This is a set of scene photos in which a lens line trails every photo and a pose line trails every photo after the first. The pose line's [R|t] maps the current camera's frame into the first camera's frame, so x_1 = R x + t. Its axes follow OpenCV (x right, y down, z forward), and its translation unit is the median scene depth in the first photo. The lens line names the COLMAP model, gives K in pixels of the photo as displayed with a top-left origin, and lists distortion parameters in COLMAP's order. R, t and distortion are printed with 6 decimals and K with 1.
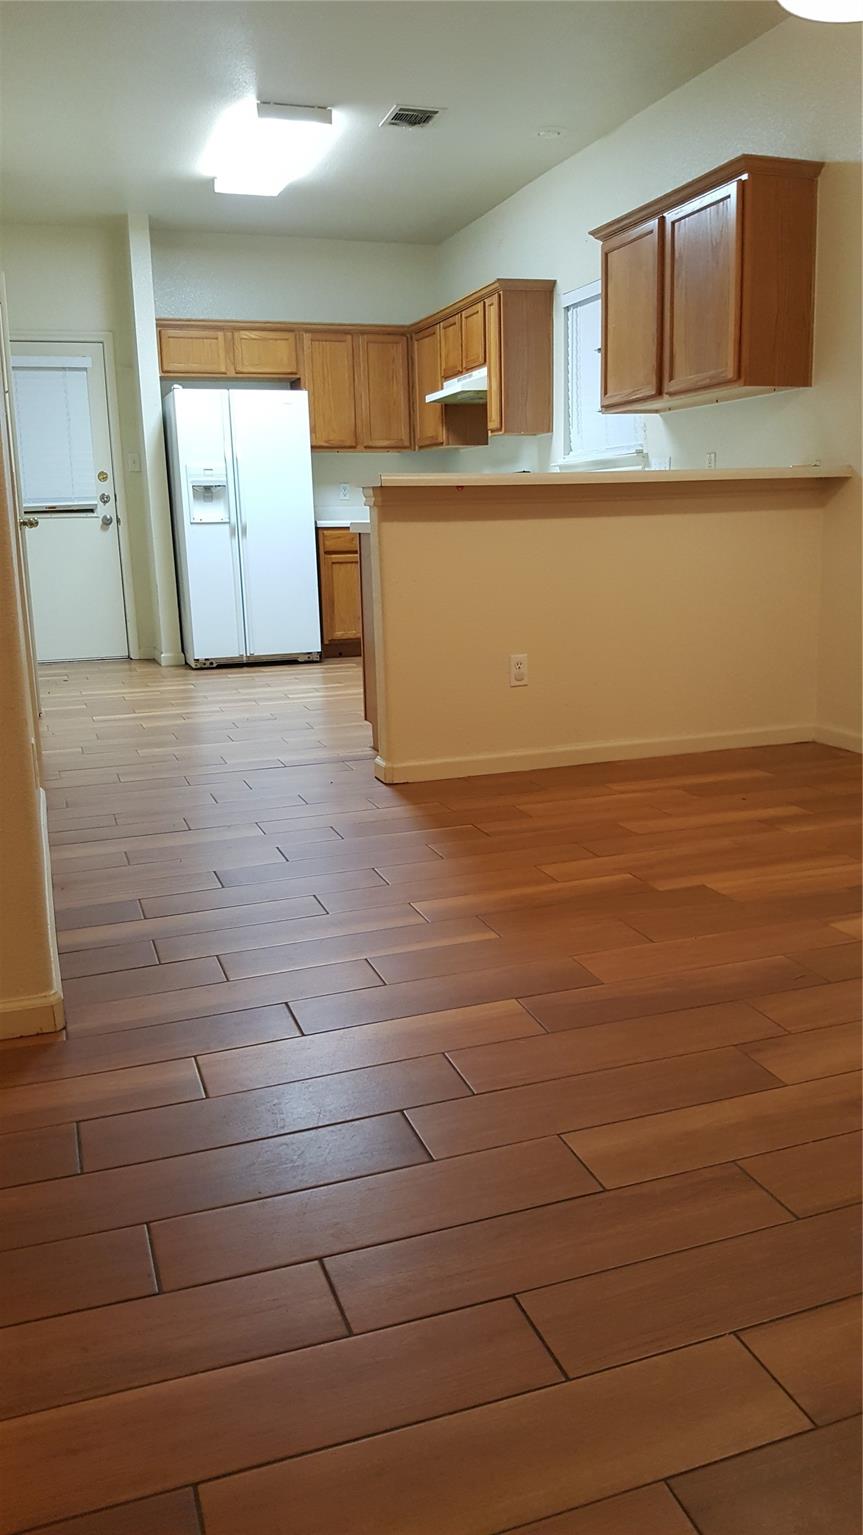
lens RADIAL K [[1169.3, 0, 431.5], [0, 1169.3, 767.5], [0, 0, 1]] dist [0.255529, -0.633704]
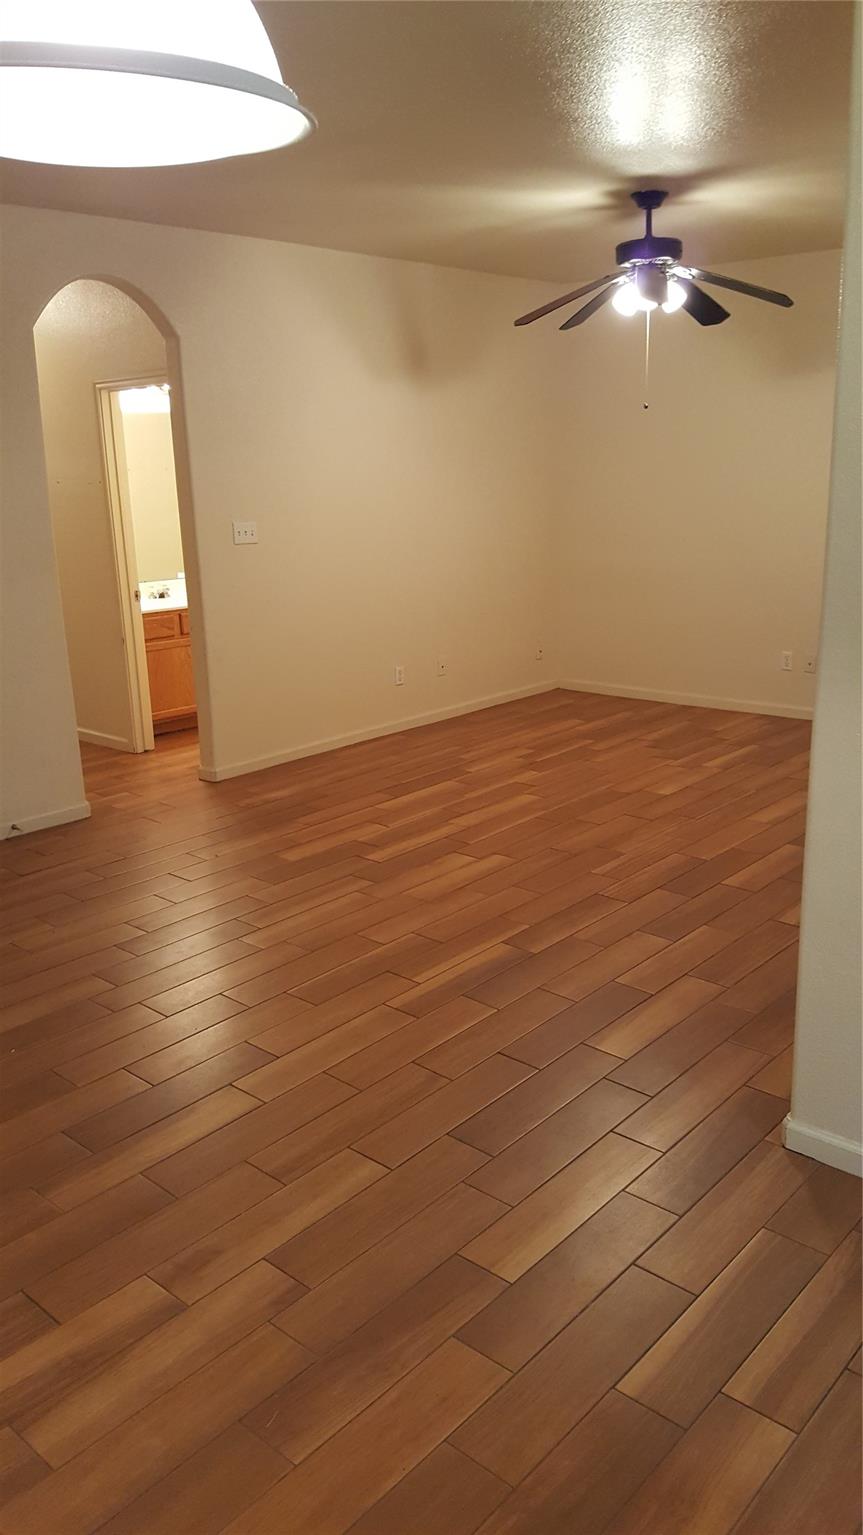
lens RADIAL K [[1169.3, 0, 431.5], [0, 1169.3, 767.5], [0, 0, 1]] dist [0.255529, -0.633704]
pose [[-0.875093, 0.181213, -0.448748, 0.614055], [-0.043045, 0.894432, 0.445128, -0.802950], [0.482037, 0.408845, -0.774910, 1.841634]]
